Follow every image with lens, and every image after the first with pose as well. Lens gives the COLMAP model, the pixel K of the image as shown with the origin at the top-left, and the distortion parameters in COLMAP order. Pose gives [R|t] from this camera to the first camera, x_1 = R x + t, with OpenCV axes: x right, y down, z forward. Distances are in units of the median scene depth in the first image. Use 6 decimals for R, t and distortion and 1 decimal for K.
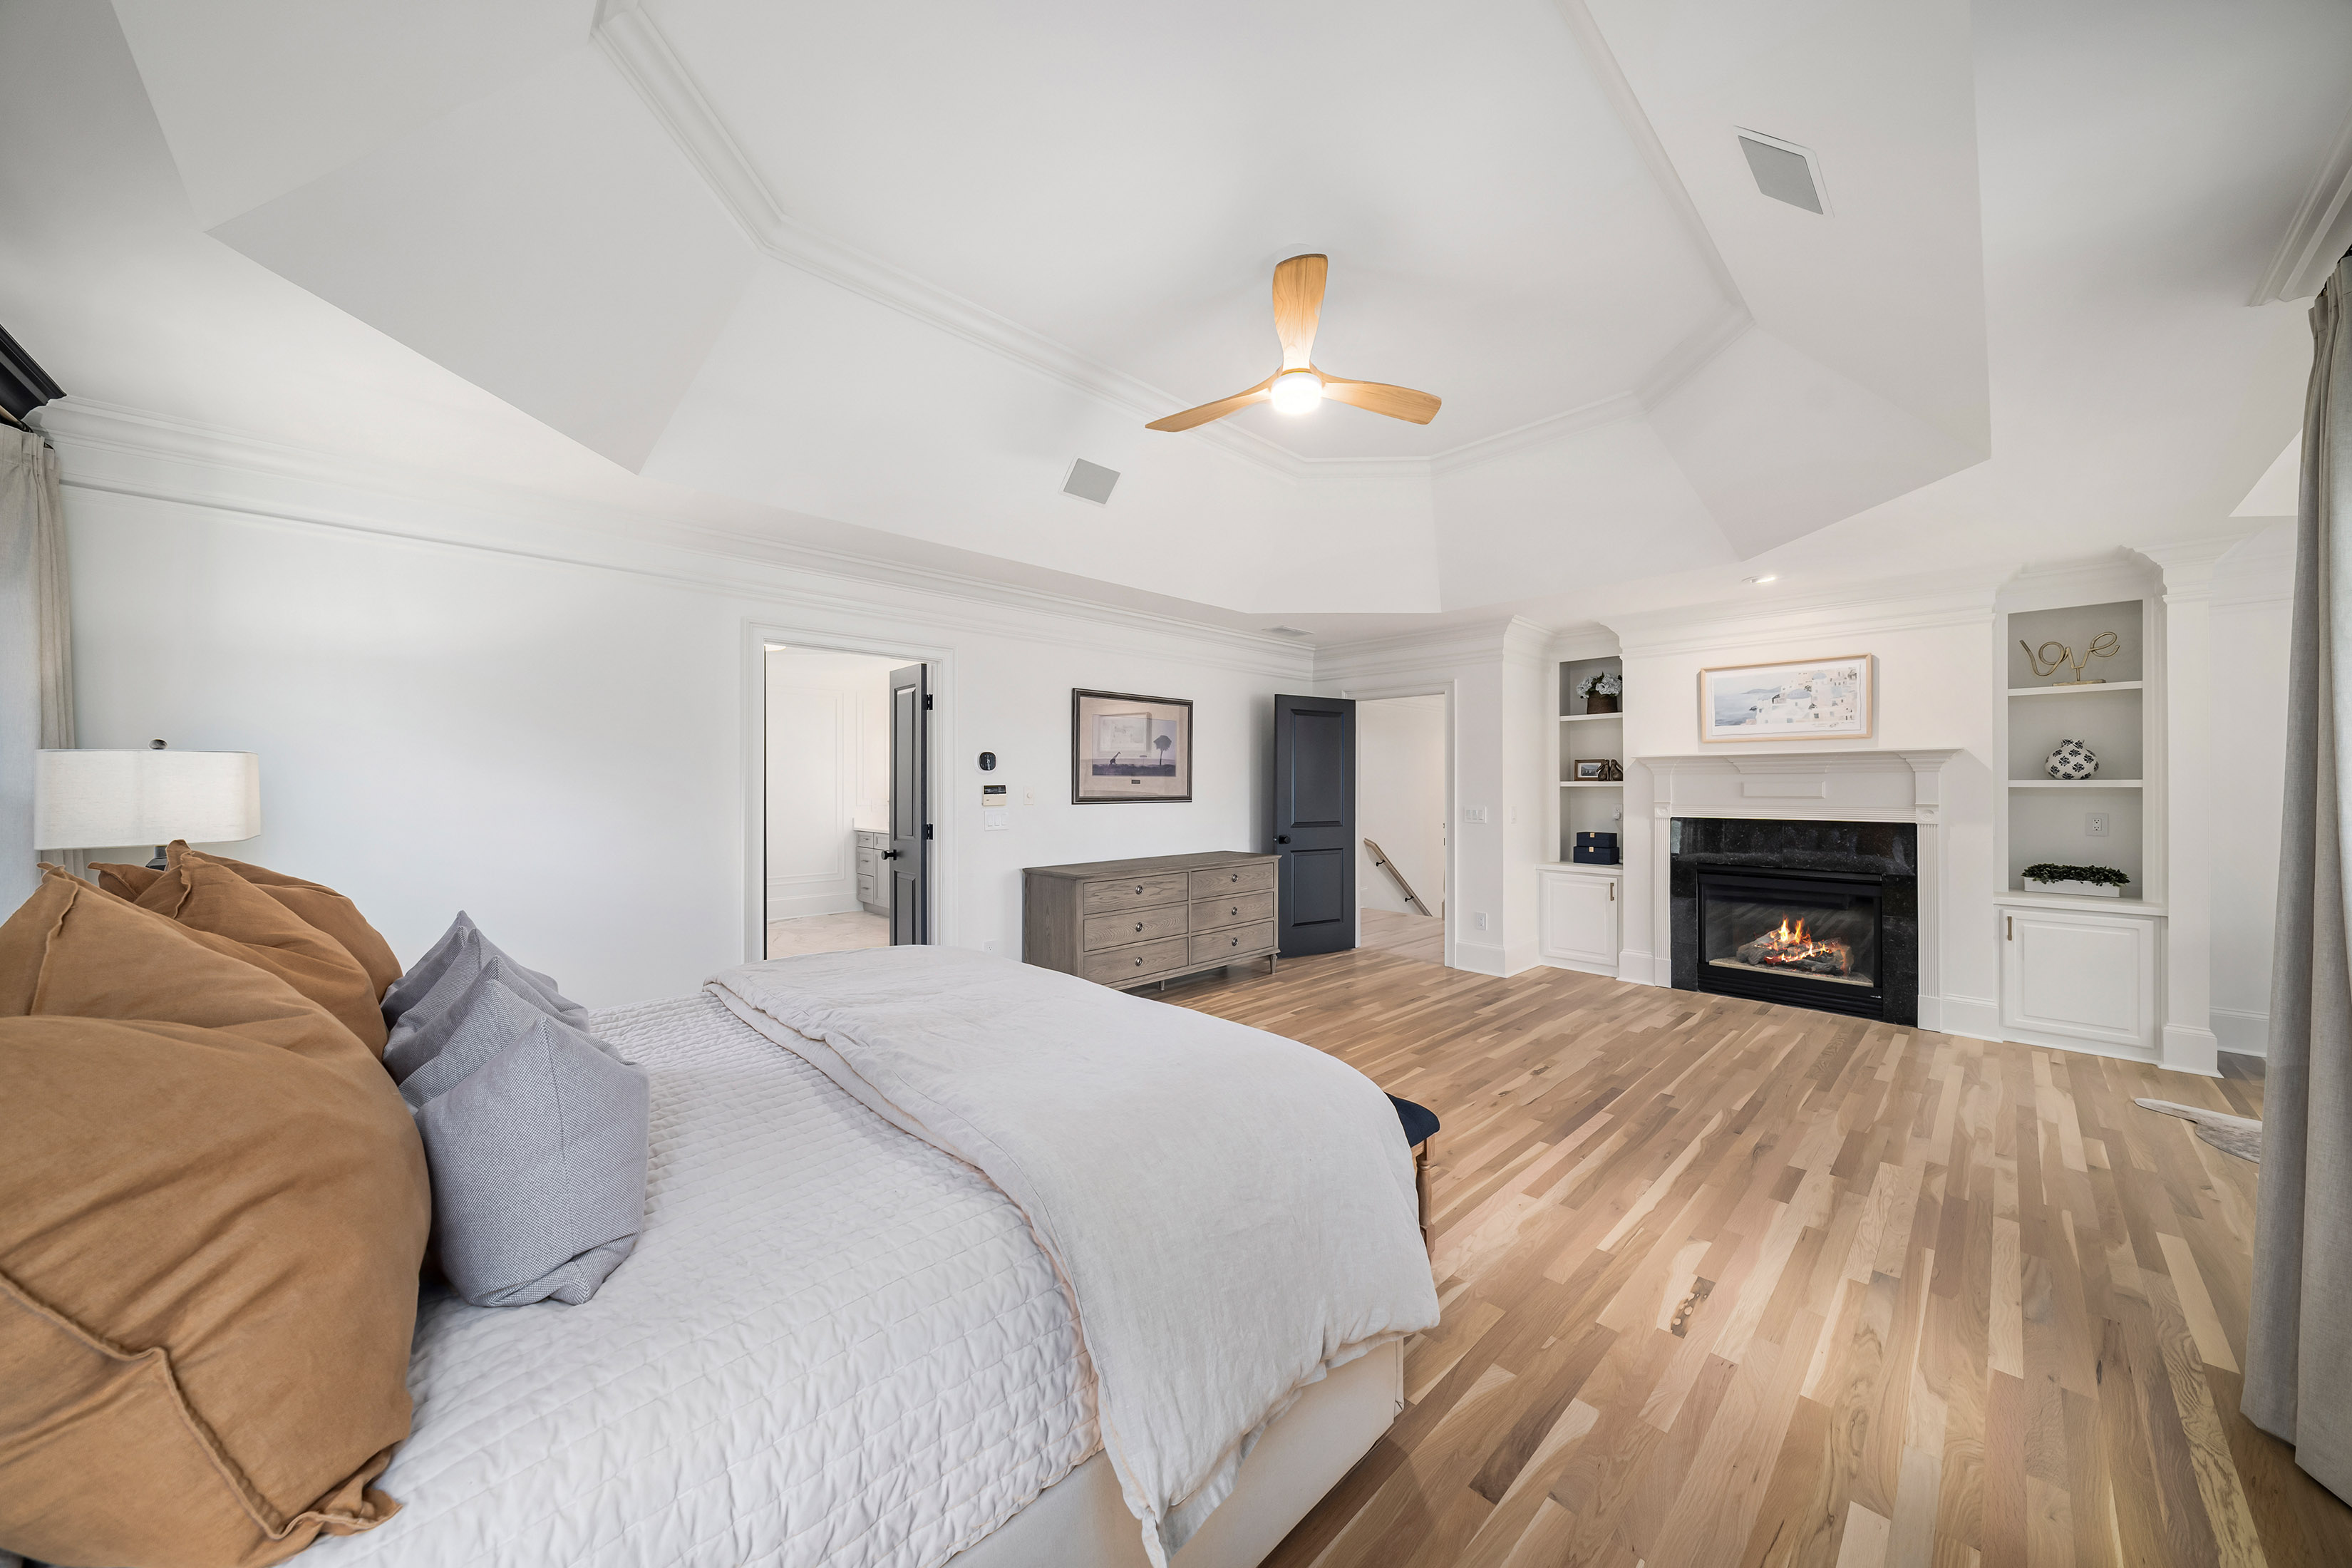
lens RADIAL K [[796.8, 0, 1180.2], [0, 796.8, 780.9], [0, 0, 1]] dist [-0.002292, -0.000022]
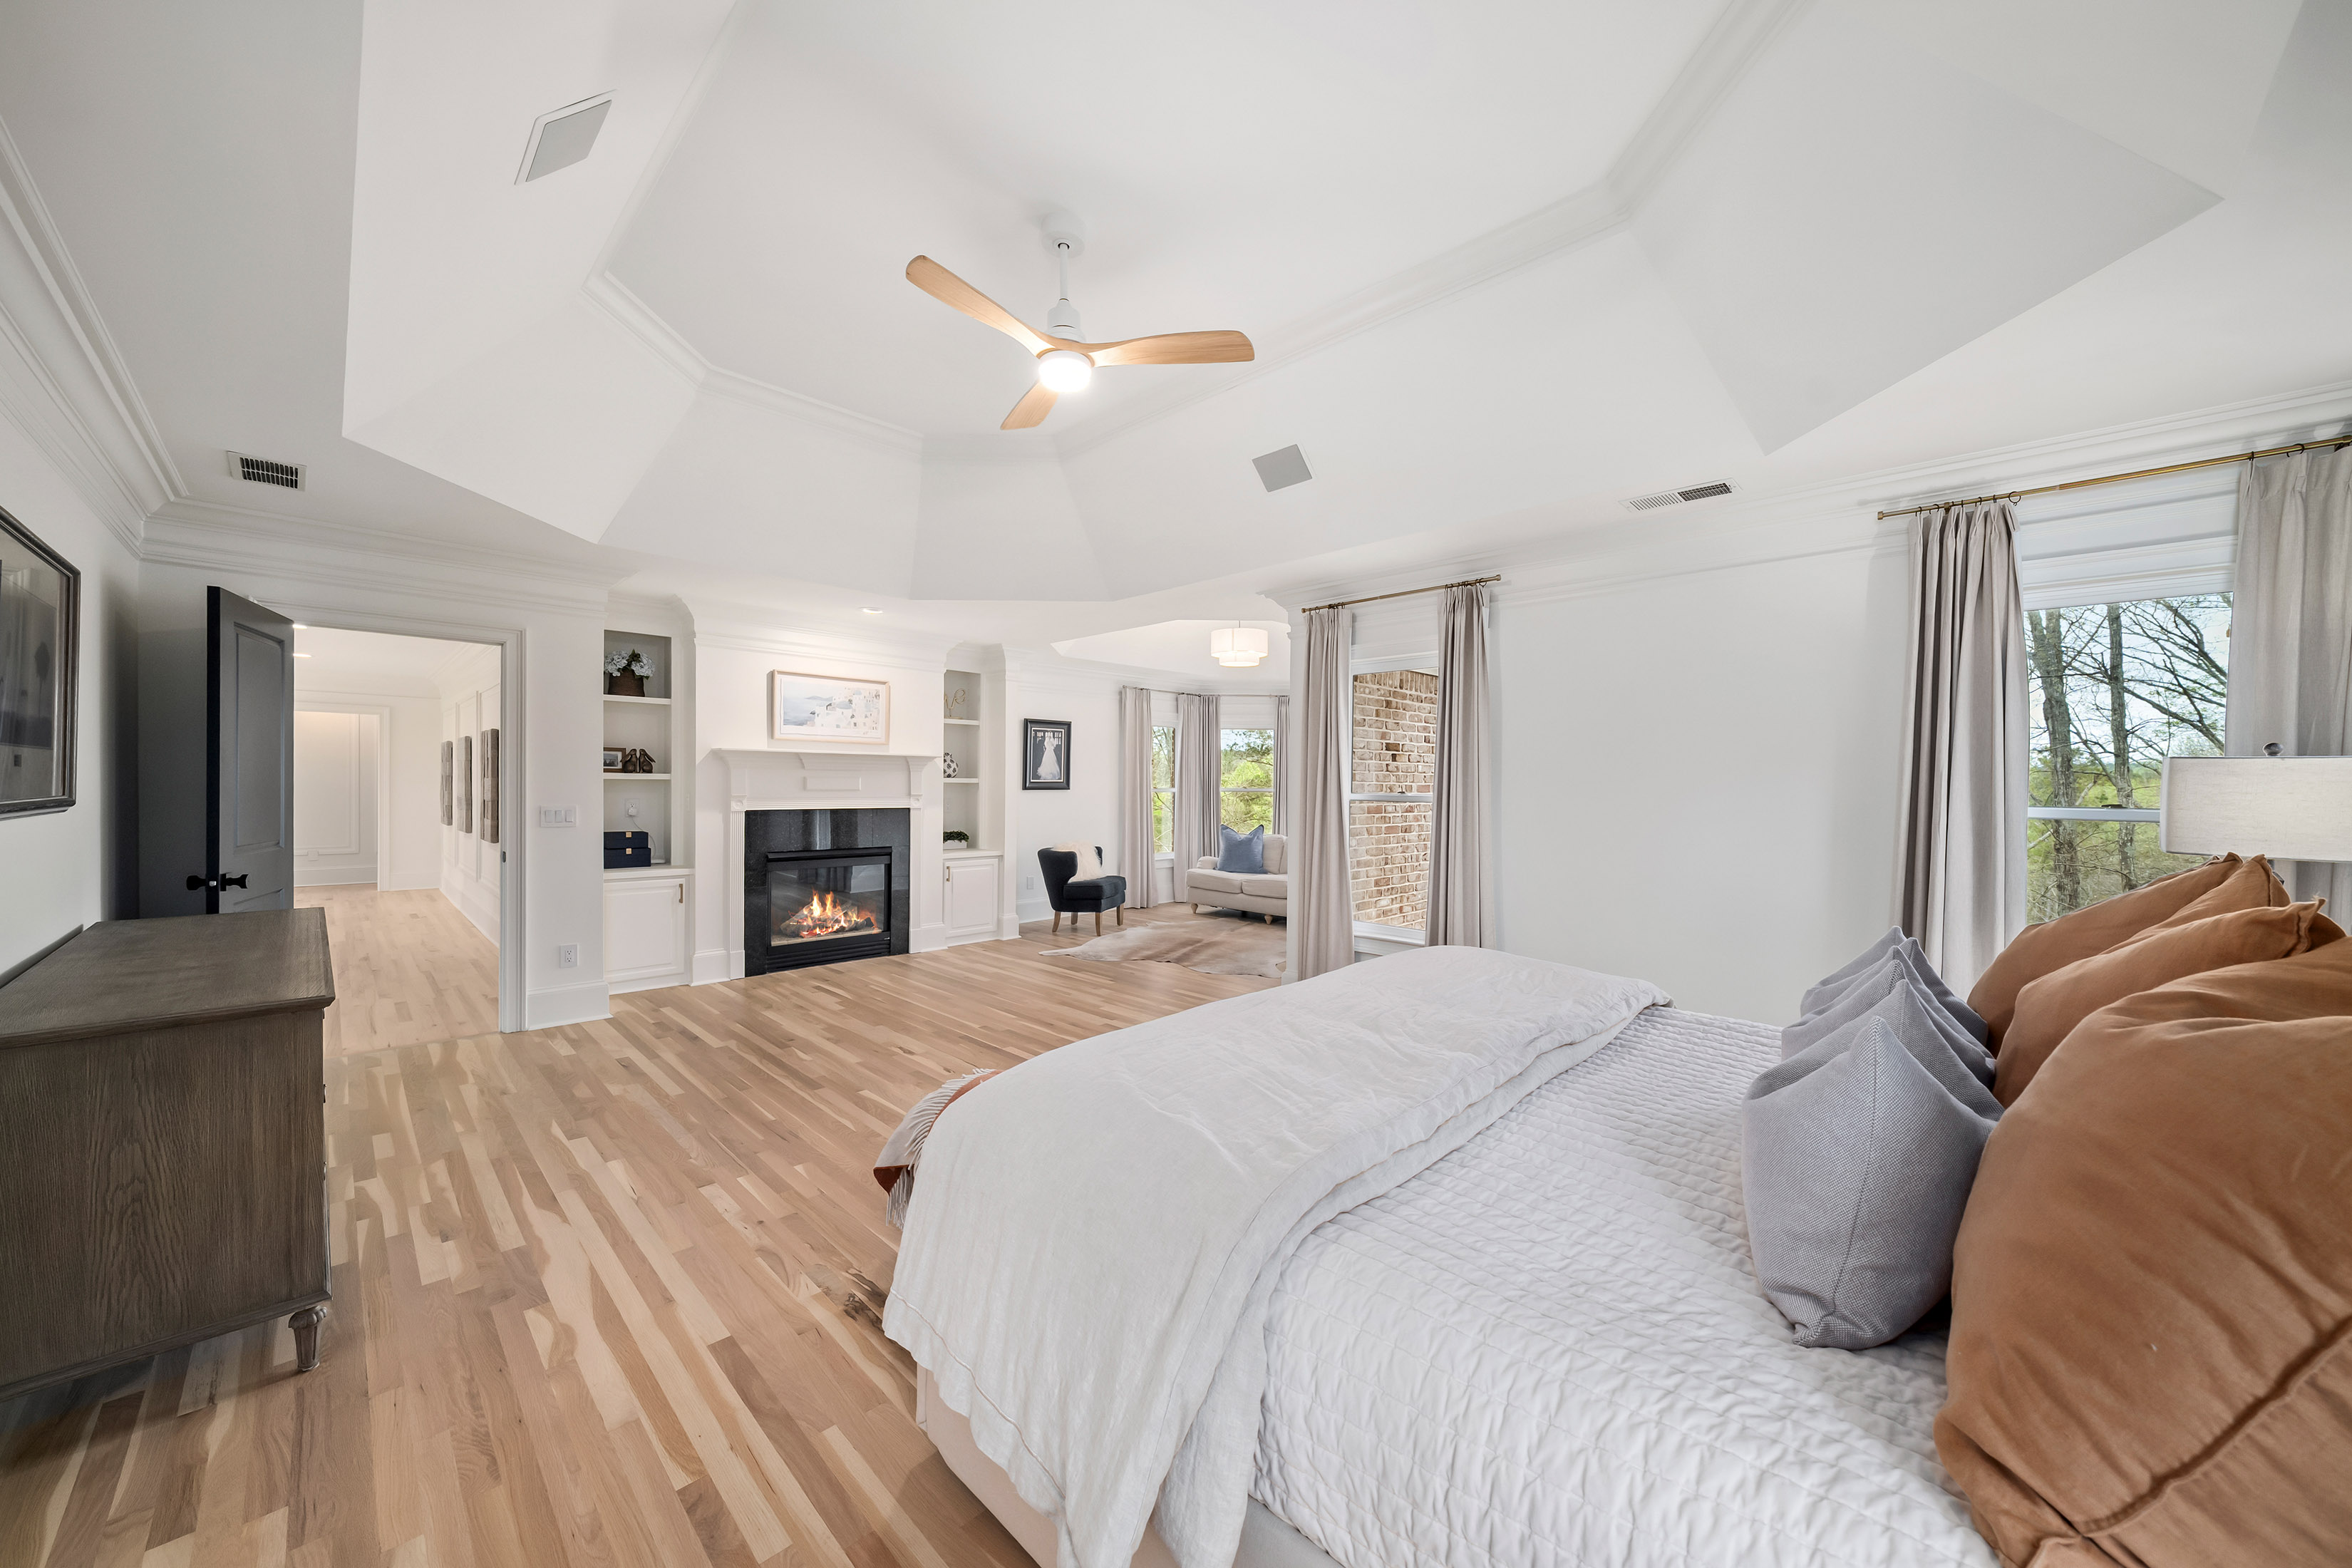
lens RADIAL K [[837.8, 0, 1177.5], [0, 837.8, 796.1], [0, 0, 1]] dist [-0.002665, 0.000236]
pose [[-0.034473, -0.014865, 0.999295, -0.550857], [-0.016405, 0.999763, 0.014306, 0.003389], [-0.999271, -0.015900, -0.034709, 0.565705]]
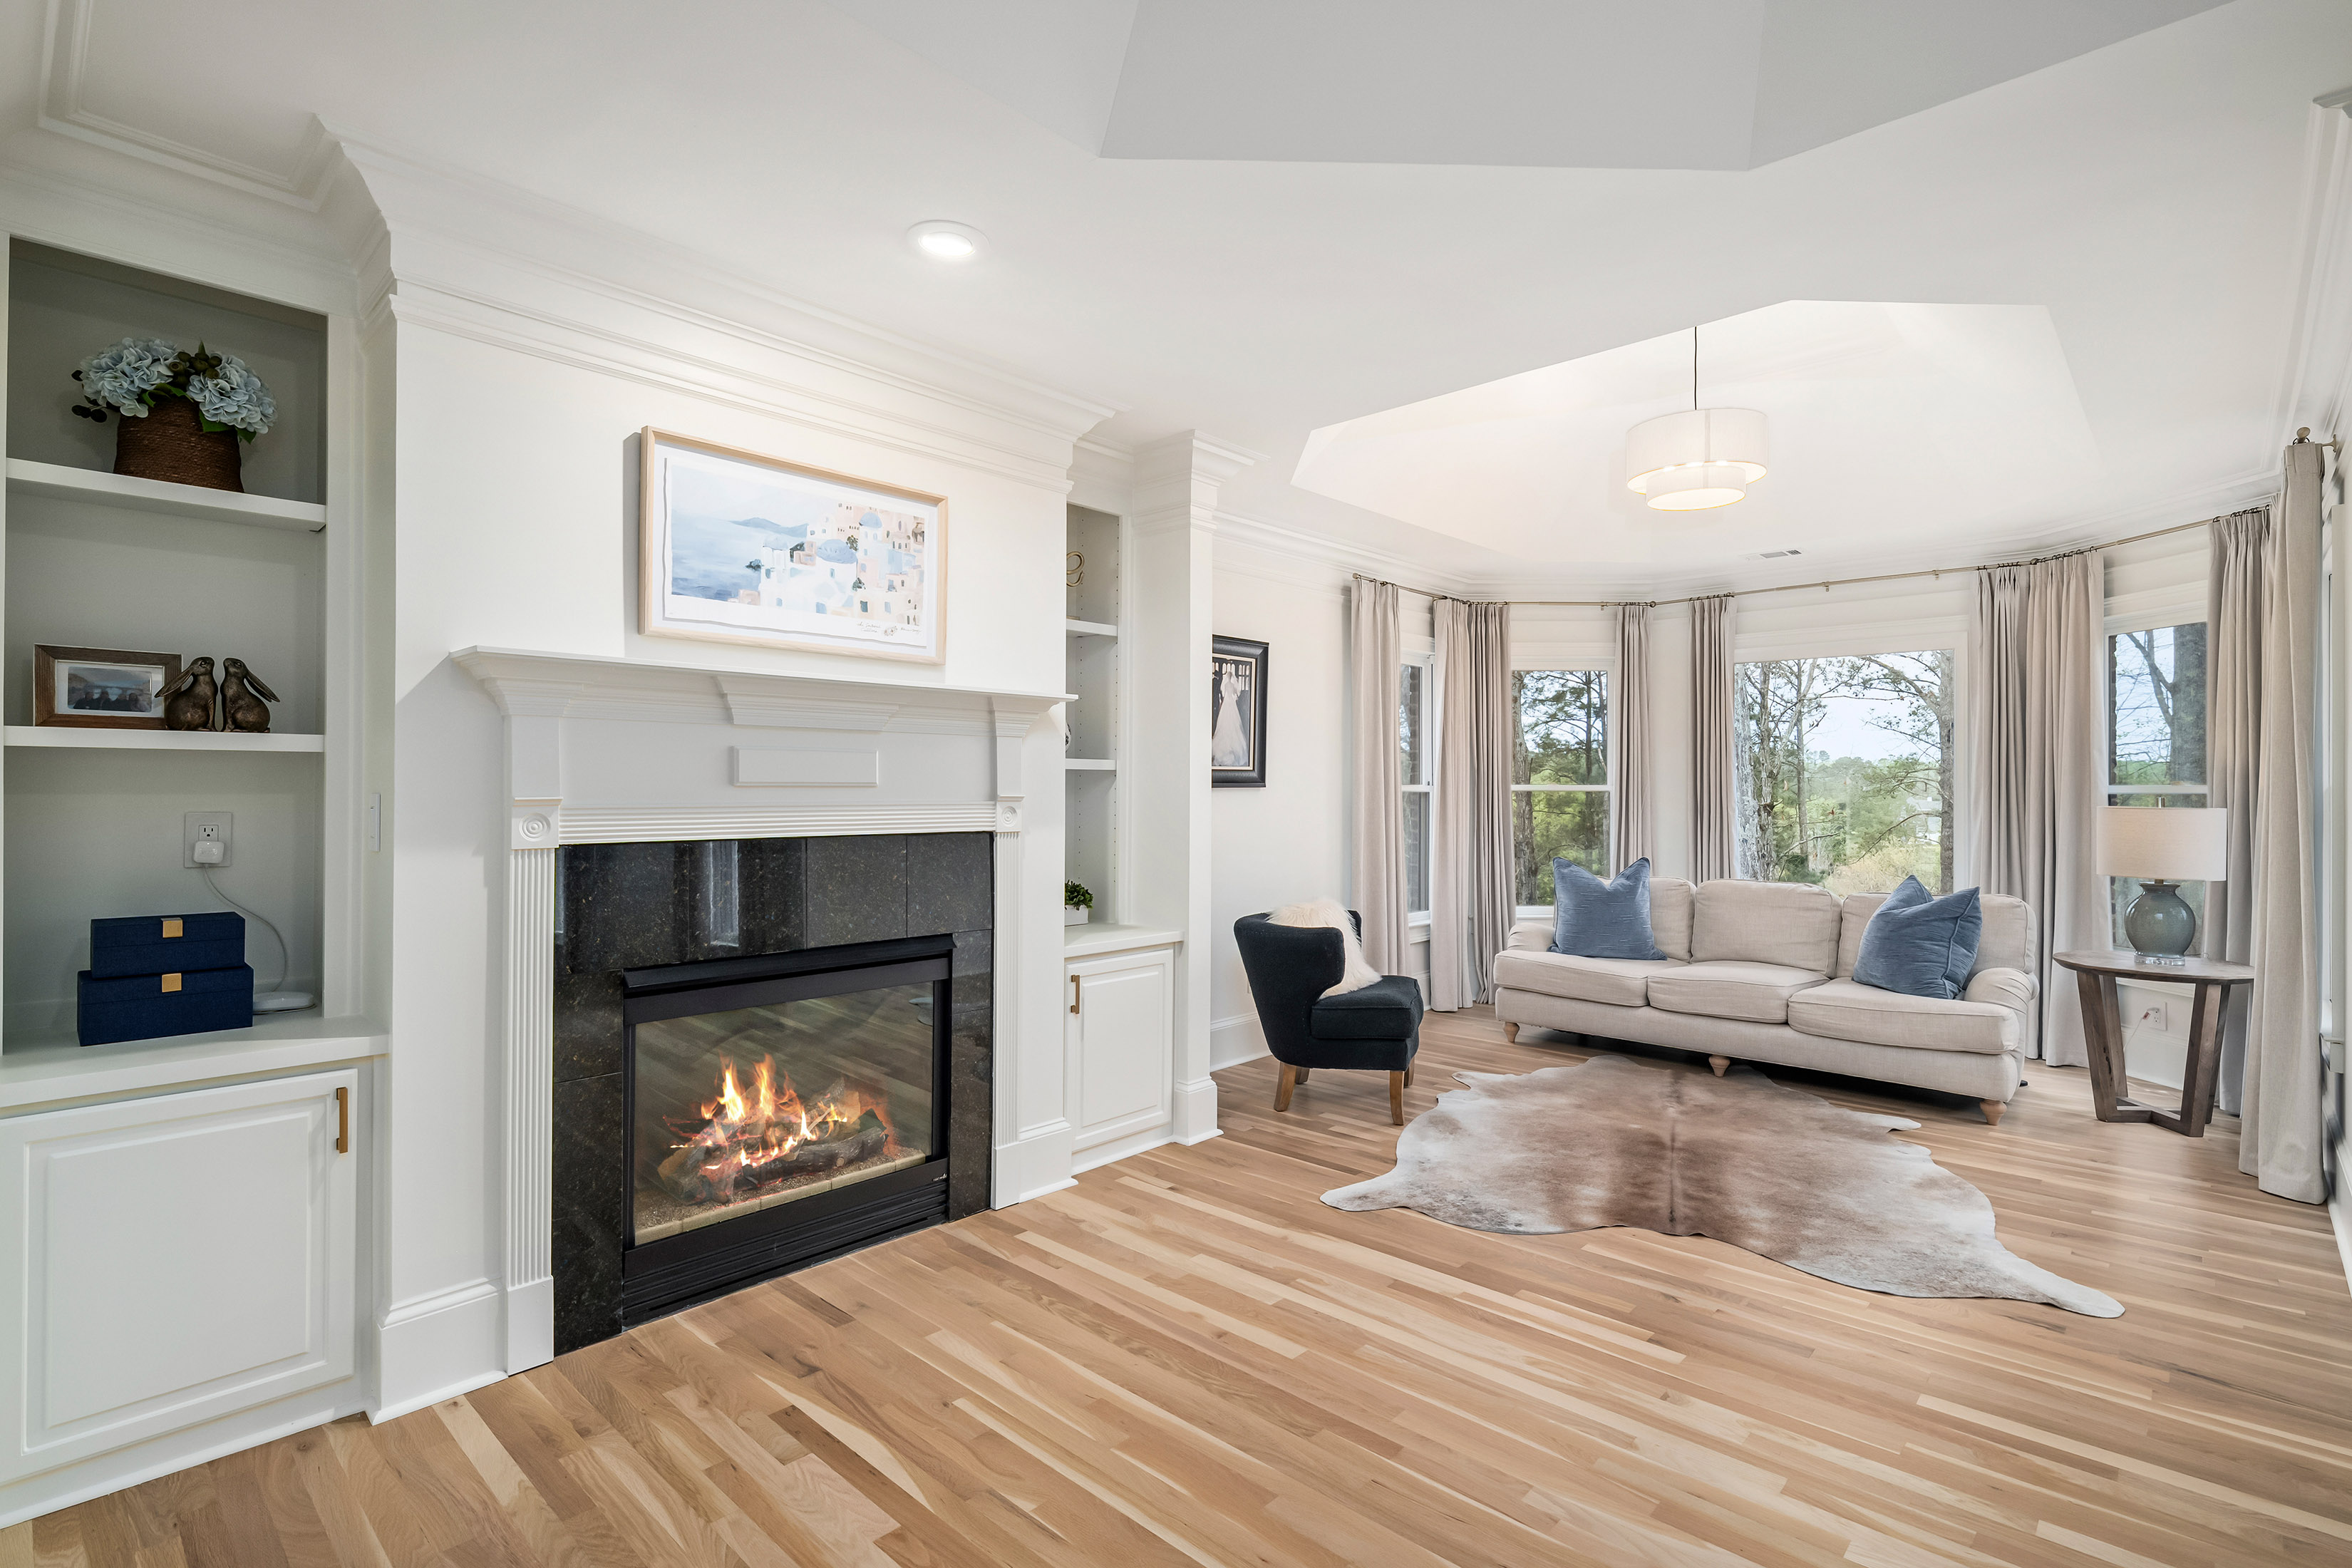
lens RADIAL K [[1107.2, 0, 1178.6], [0, 1107.2, 783.7], [0, 0, 1]] dist [0.001510, -0.000200]
pose [[-0.056741, 0.005538, 0.998374, 0.161437], [-0.009972, 0.999932, -0.006114, 0.023351], [-0.998339, -0.010302, -0.056682, 0.894170]]
